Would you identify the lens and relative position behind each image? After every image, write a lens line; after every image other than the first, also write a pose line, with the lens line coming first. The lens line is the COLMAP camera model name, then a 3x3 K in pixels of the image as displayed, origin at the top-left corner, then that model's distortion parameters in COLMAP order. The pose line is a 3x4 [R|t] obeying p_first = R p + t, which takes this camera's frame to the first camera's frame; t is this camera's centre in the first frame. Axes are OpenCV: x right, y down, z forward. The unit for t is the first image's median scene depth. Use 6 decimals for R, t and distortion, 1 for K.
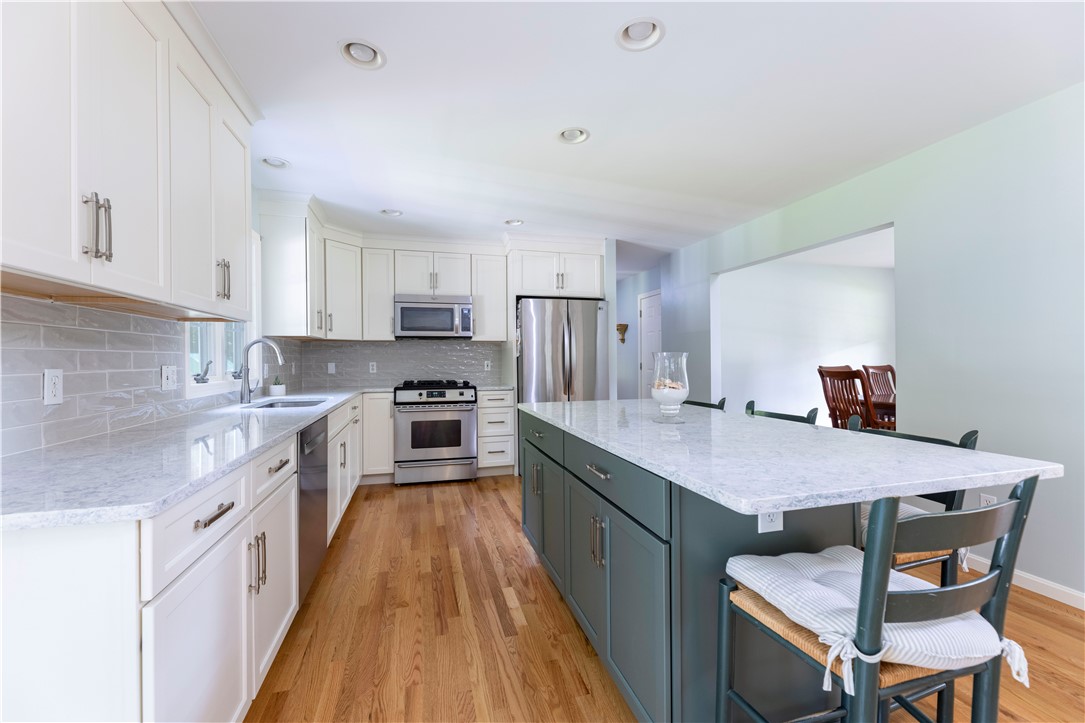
lens RADIAL K [[443.3, 0, 542.5], [0, 443.3, 361.5], [0, 0, 1]] dist [-0.000560, 0.000017]
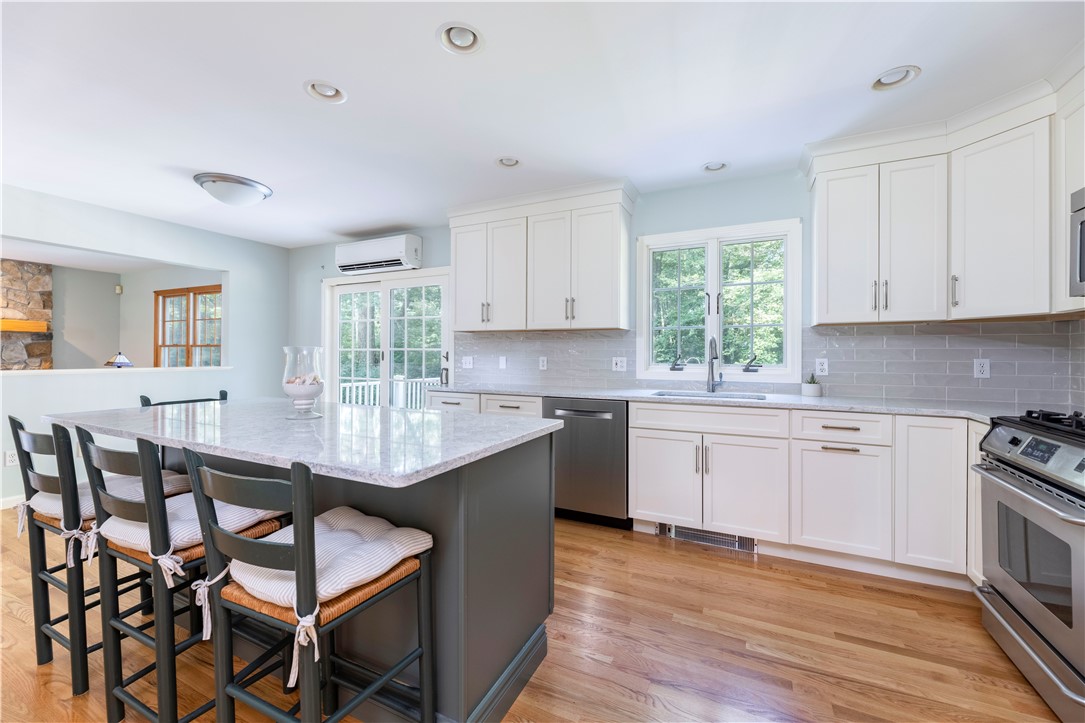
lens RADIAL K [[439.2, 0, 544.1], [0, 439.2, 350.5], [0, 0, 1]] dist [0.002282, -0.000175]
pose [[-0.662170, -0.005496, -0.749333, 0.302731], [-0.005200, 0.999983, -0.002739, -0.004427], [0.749336, 0.002083, -0.662187, 0.934546]]
